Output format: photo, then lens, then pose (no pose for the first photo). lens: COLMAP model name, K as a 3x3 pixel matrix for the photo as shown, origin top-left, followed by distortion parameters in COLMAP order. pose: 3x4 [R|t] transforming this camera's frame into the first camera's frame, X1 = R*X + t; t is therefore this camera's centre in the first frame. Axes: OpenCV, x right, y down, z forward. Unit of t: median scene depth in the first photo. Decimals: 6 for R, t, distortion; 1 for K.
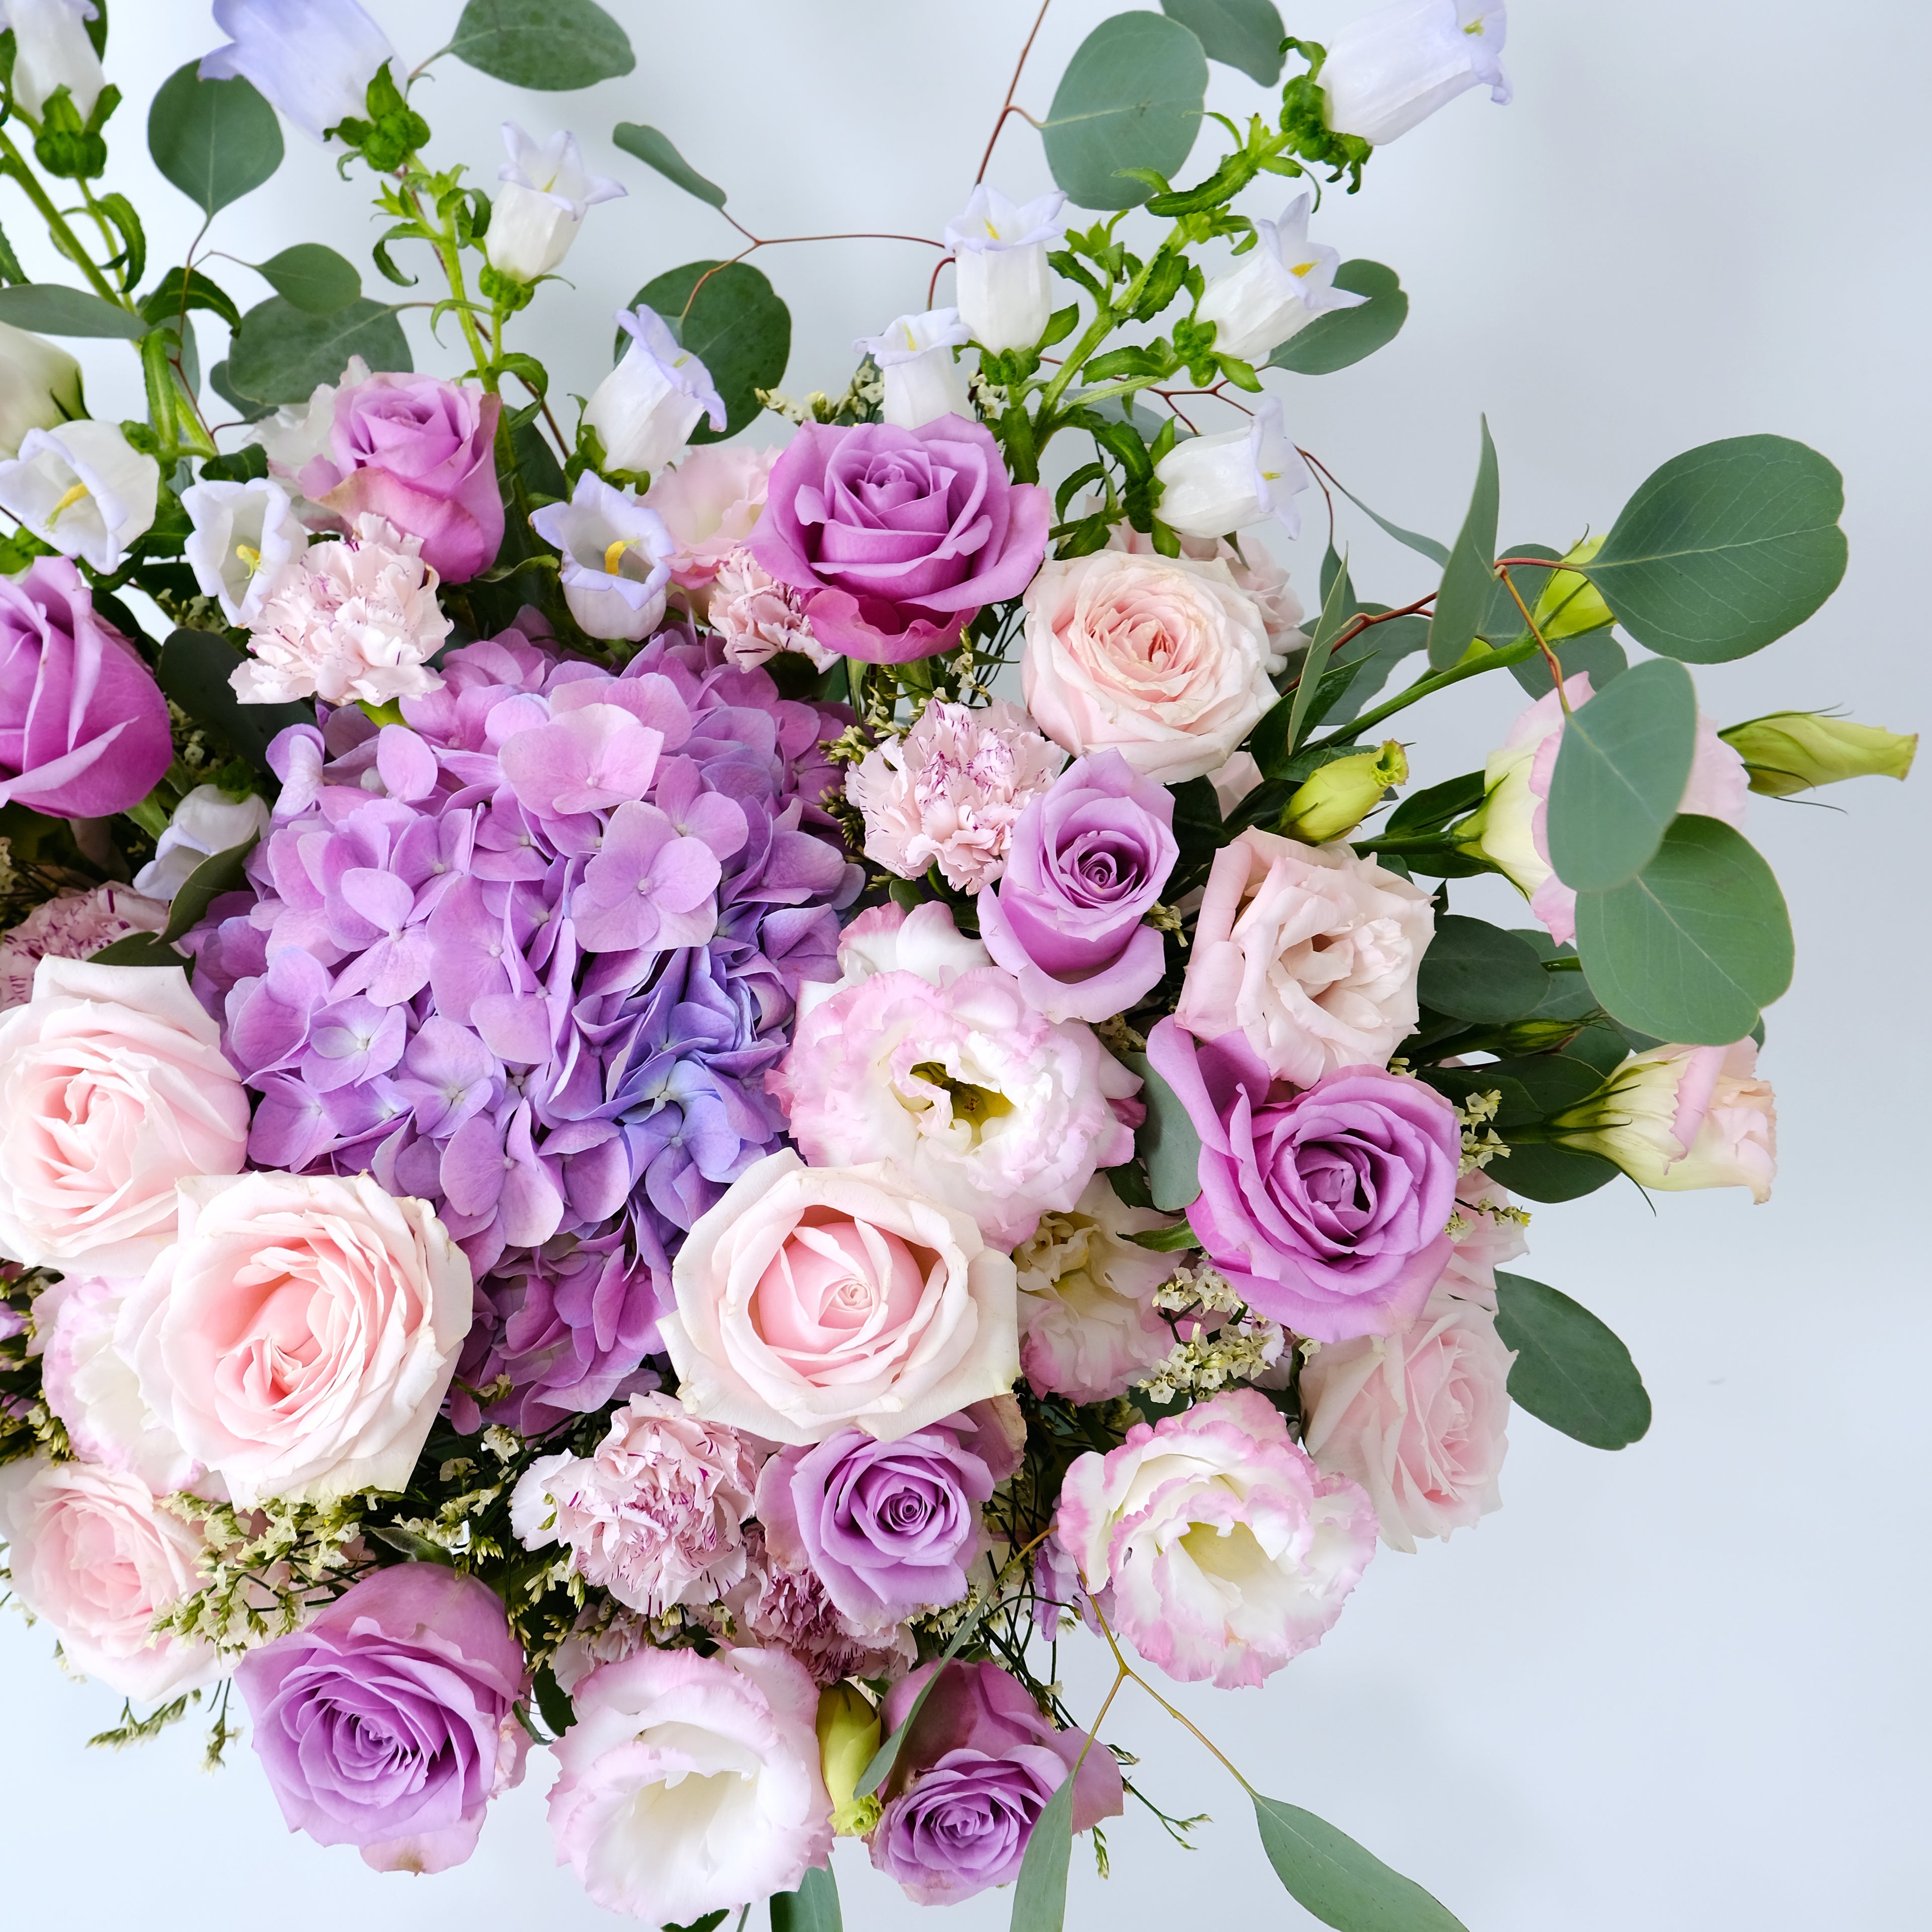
lens RADIAL K [[1961.1, 0, 971.1], [0, 1961.1, 1083.8], [0, 0, 1]] dist [-0.024387, 0.025458]
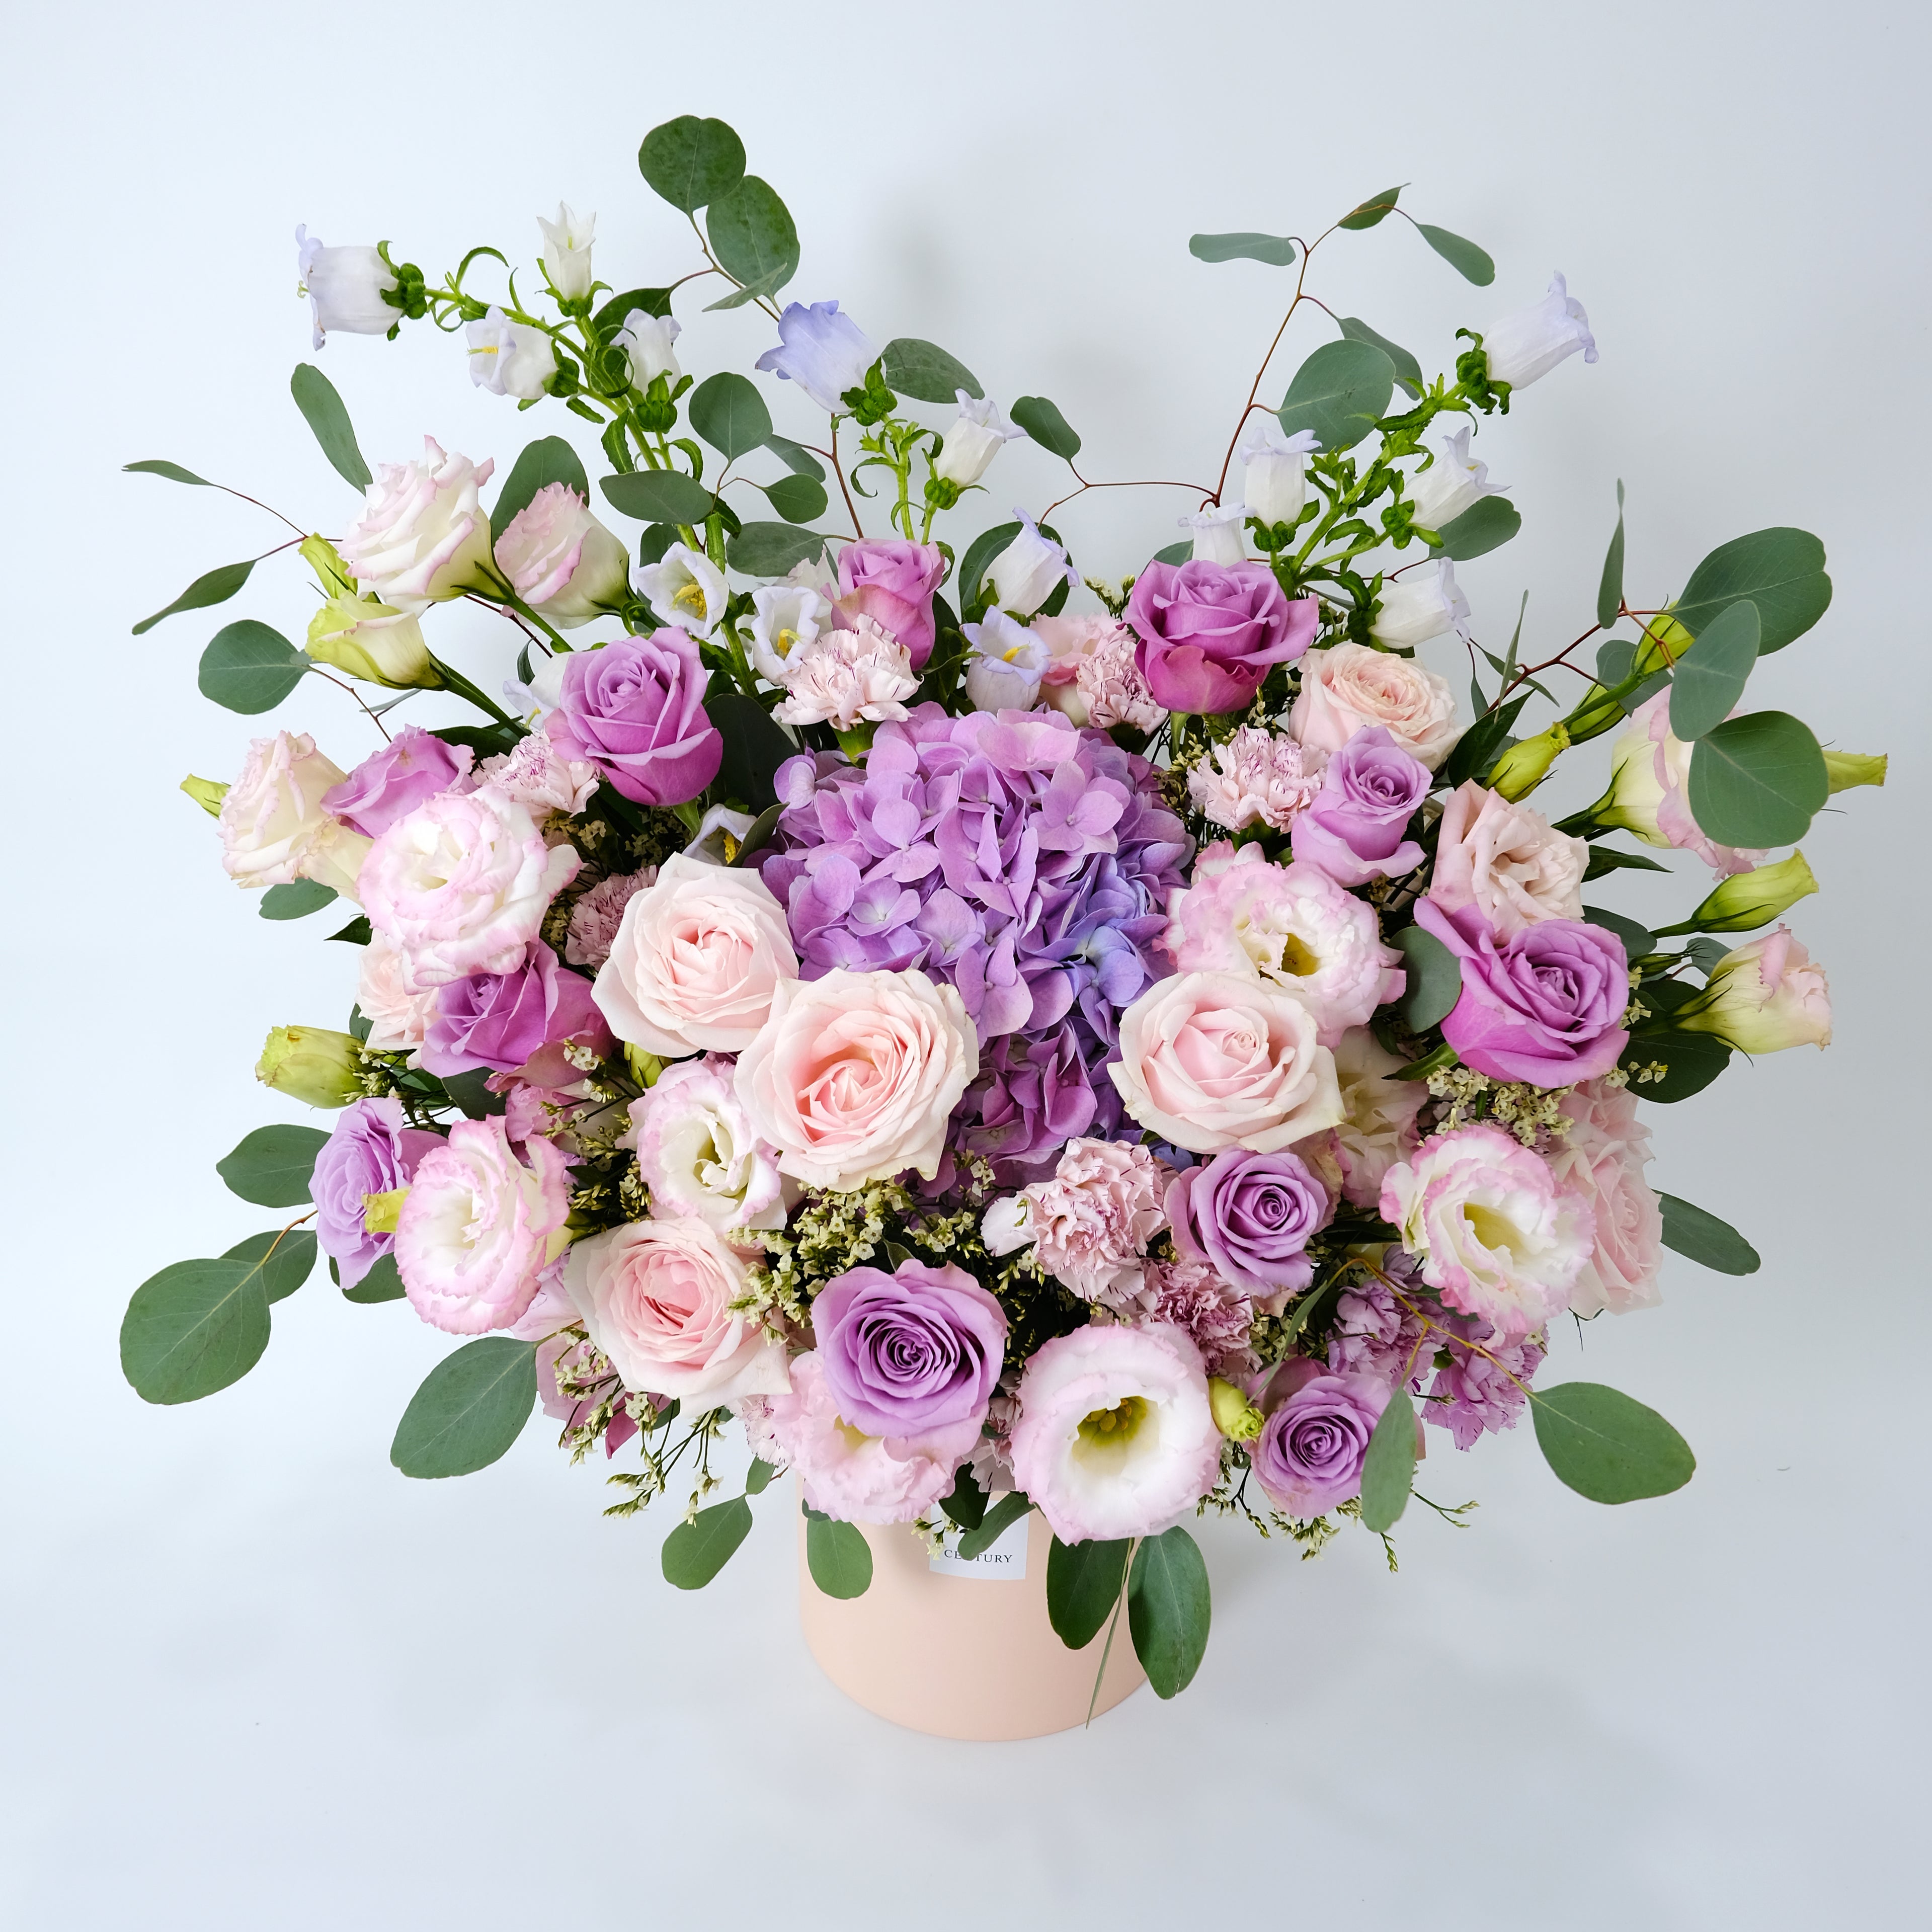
lens RADIAL K [[2074.5, 0, 965.7], [0, 2074.5, 1050.0], [0, 0, 1]] dist [-0.009653, -0.000779]
pose [[0.999357, 0.002540, 0.035772, -0.300713], [0.008133, 0.955446, -0.295053, 0.533254], [-0.034928, 0.295155, 0.954811, -0.463754]]
